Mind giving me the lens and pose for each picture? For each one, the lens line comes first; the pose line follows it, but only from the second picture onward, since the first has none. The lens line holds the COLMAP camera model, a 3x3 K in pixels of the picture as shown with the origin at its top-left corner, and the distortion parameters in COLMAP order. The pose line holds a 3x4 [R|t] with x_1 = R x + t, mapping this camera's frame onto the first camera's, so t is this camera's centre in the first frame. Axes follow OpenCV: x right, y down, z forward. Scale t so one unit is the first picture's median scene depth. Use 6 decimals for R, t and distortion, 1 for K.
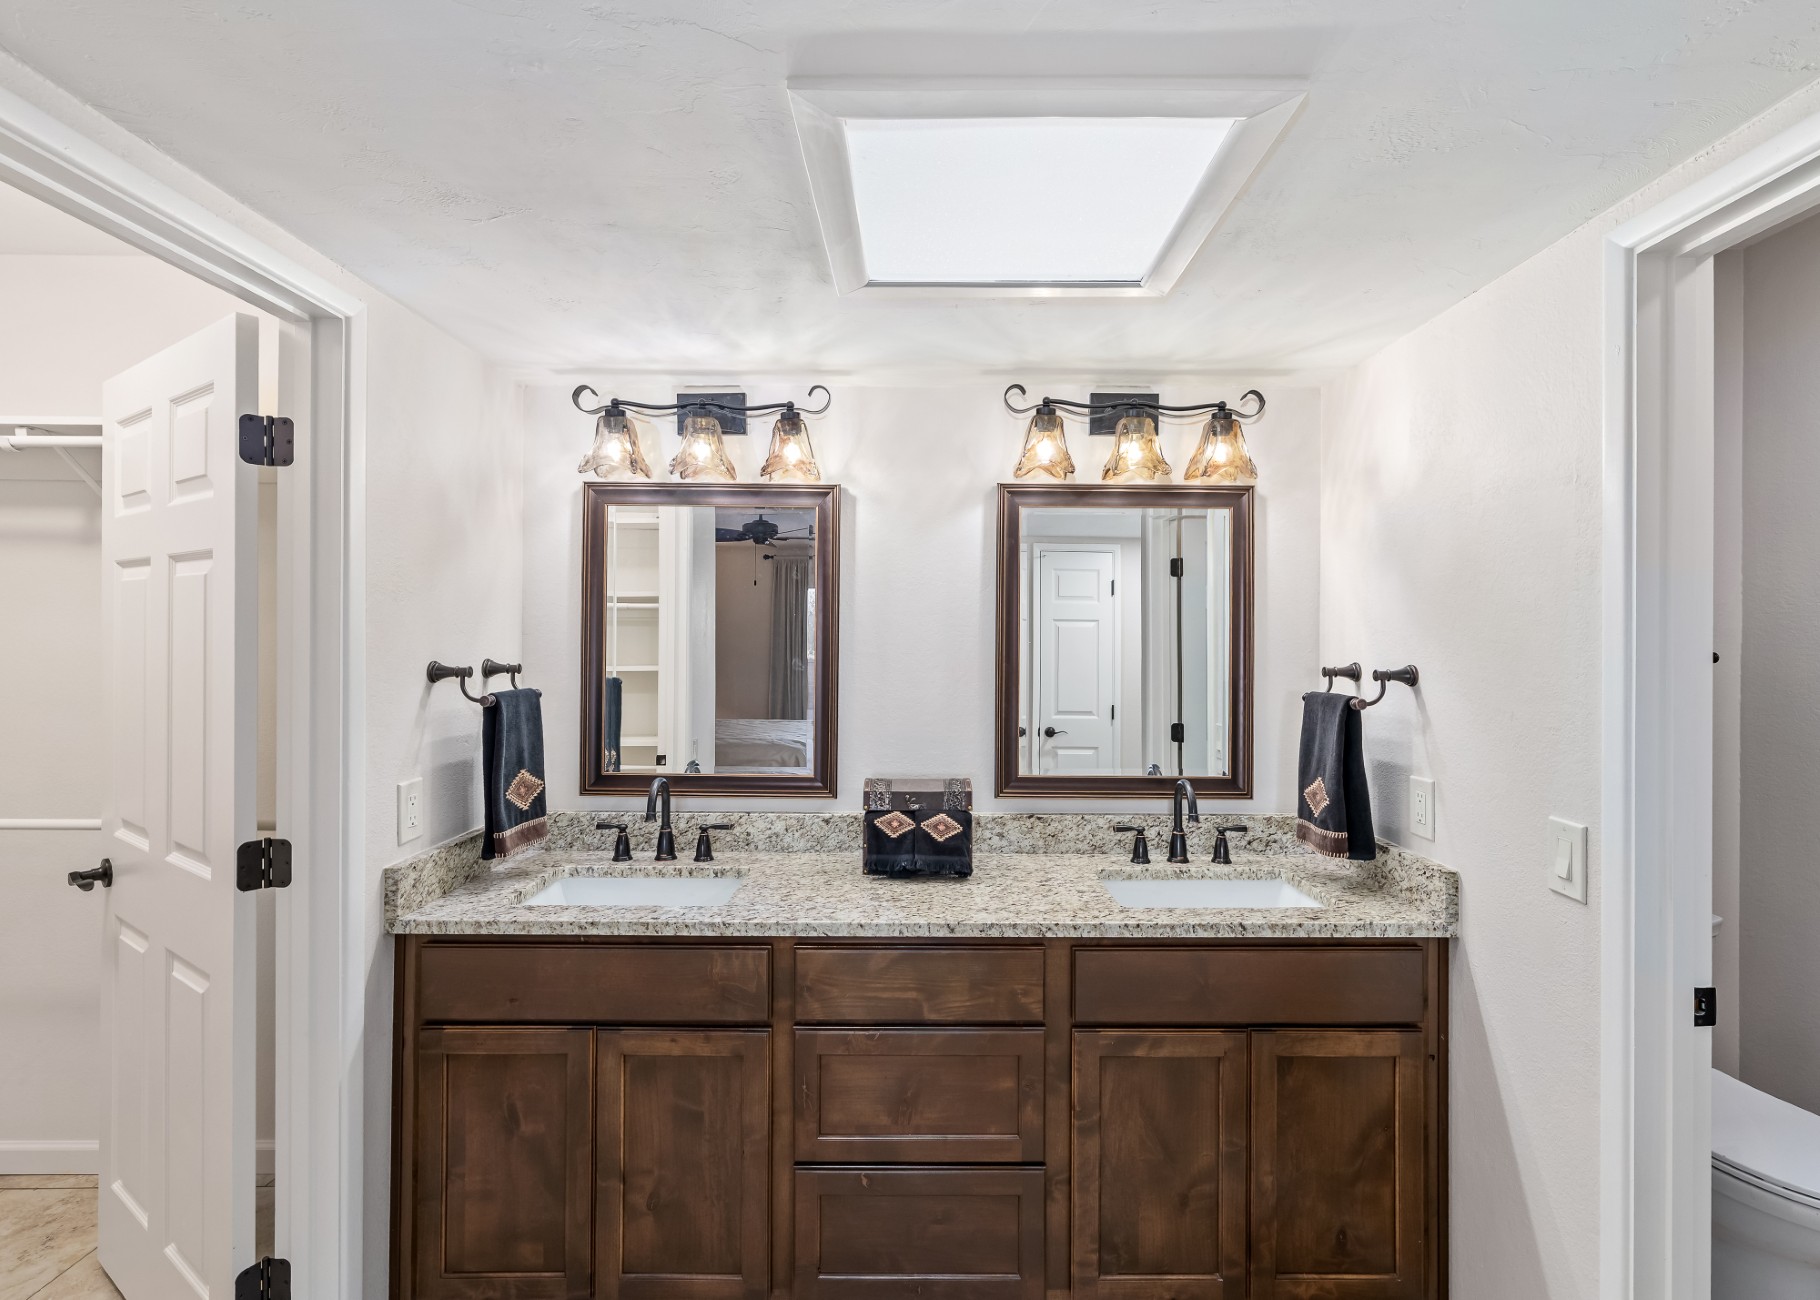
lens RADIAL K [[864.4, 0, 899.3], [0, 864.4, 623.3], [0, 0, 1]] dist [0.001364, 0.000913]
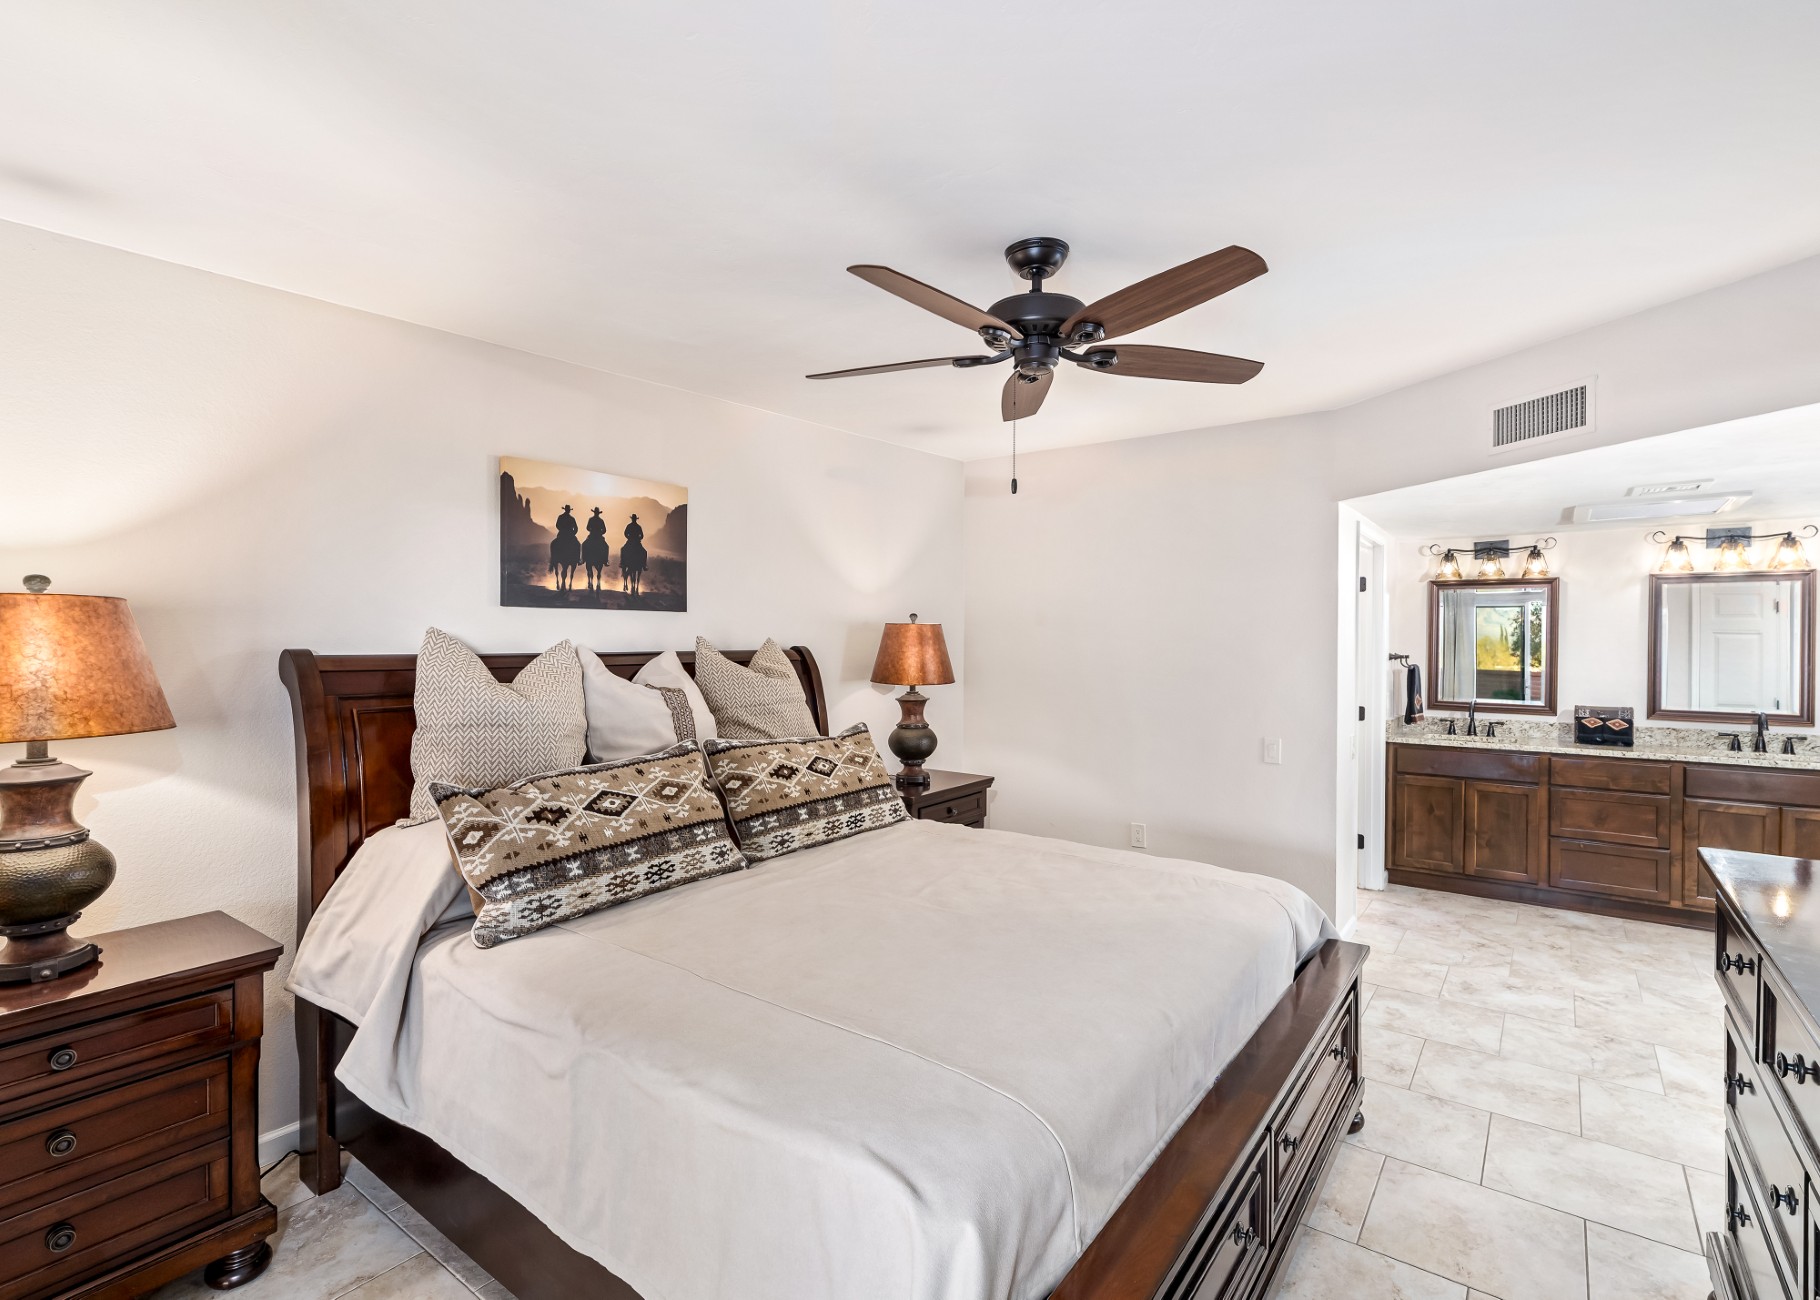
lens RADIAL K [[869.0, 0, 916.2], [0, 869.0, 642.5], [0, 0, 1]] dist [-0.001334, -0.000550]
pose [[0.824839, 0.001882, -0.565364, -0.180470], [0.004133, 0.999948, 0.009359, -0.020125], [0.565352, -0.010056, 0.824788, -1.931670]]
